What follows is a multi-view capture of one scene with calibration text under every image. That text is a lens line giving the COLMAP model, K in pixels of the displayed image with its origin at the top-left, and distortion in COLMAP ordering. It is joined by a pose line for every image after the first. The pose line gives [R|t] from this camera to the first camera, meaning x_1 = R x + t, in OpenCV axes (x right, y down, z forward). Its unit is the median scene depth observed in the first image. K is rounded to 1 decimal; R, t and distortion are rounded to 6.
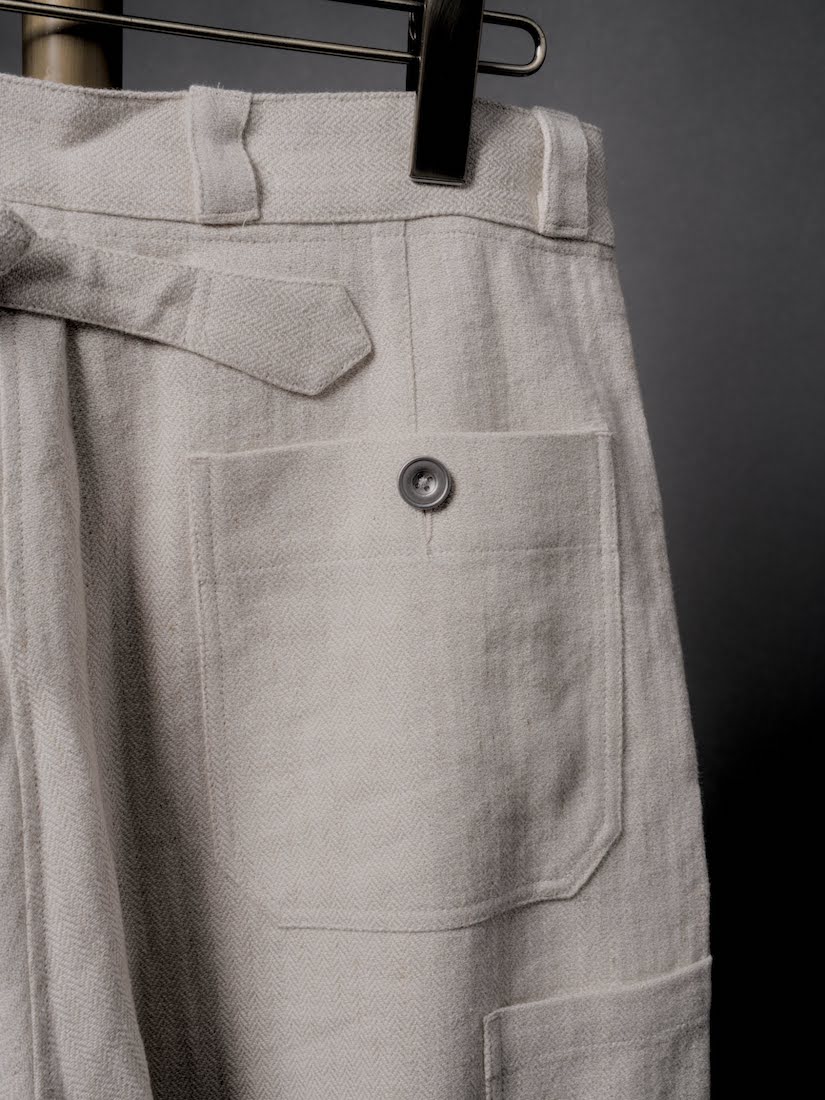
lens RADIAL K [[1663.7, 0, 384.7], [0, 1663.7, 548.4], [0, 0, 1]] dist [0.135813, 0.081288]
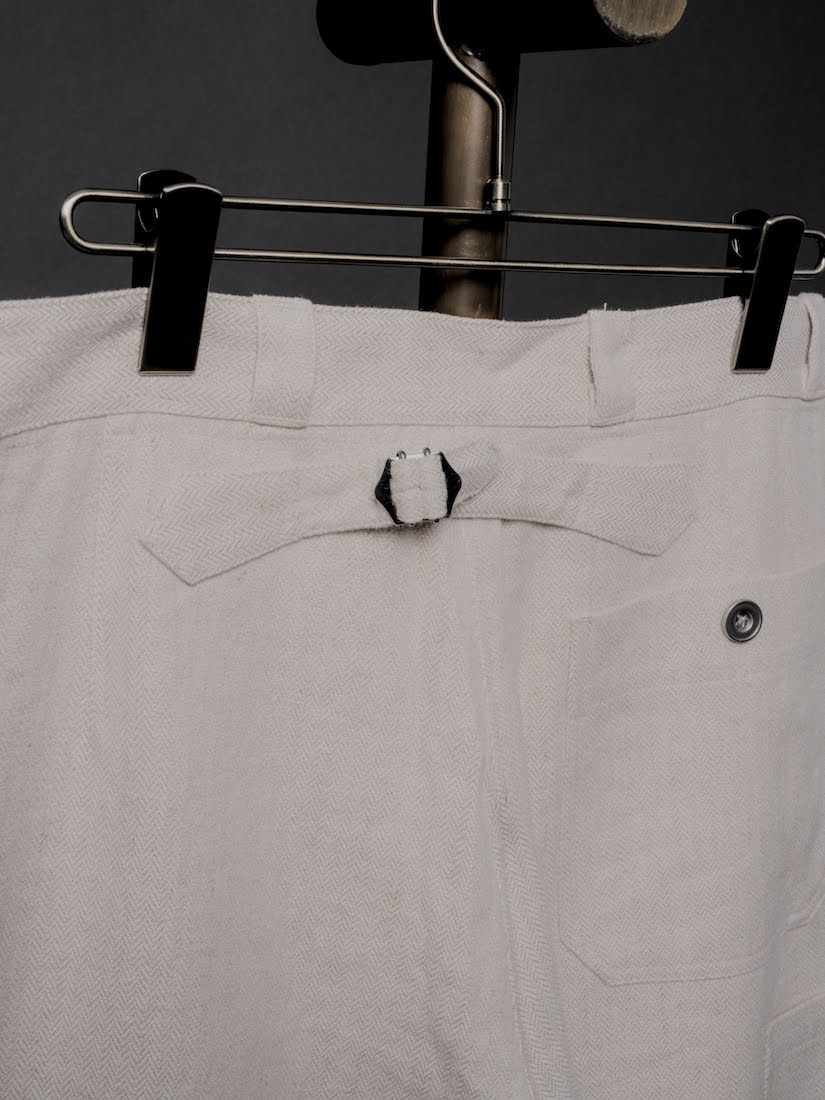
lens RADIAL K [[1663.7, 0, 384.7], [0, 1663.7, 548.4], [0, 0, 1]] dist [0.135813, 0.081288]
pose [[0.953295, -0.066453, 0.294638, -0.554727], [0.031565, 0.992074, 0.121625, -0.236696], [-0.300386, -0.106644, 0.947837, -0.065857]]
